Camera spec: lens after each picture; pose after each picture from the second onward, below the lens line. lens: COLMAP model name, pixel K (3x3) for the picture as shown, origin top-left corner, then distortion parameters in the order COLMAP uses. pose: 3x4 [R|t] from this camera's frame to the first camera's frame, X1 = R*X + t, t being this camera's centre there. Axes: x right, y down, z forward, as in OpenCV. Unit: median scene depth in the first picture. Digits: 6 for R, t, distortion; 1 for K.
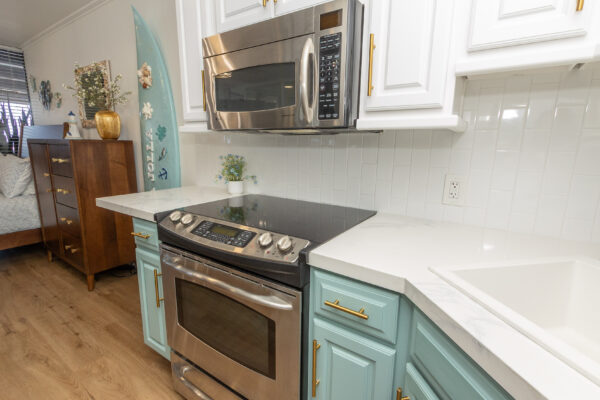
lens RADIAL K [[284.2, 0, 302.1], [0, 284.2, 200.5], [0, 0, 1]] dist [0.001984, 0.000157]
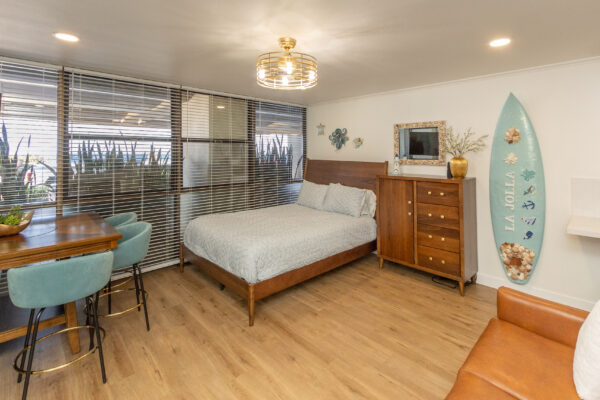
lens RADIAL K [[284.2, 0, 315.2], [0, 284.2, 153.0], [0, 0, 1]] dist [0.001984, 0.000157]
pose [[0.983878, -0.015669, -0.178154, -1.259668], [-0.020403, 0.979816, -0.198859, -0.047373], [0.177675, 0.199288, 0.963699, -0.523697]]
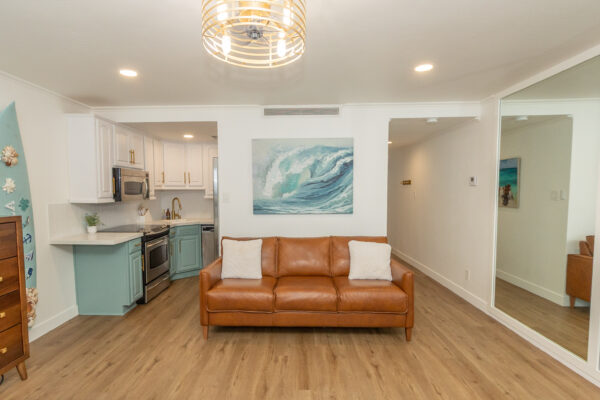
lens RADIAL K [[316.5, 0, 286.0], [0, 316.5, 213.7], [0, 0, 1]] dist [0.007135, -0.000581]
pose [[-0.522644, -0.078632, 0.848917, -2.184330], [0.156230, 0.970043, 0.186036, -0.276243], [-0.838114, 0.229857, -0.494703, 0.752455]]
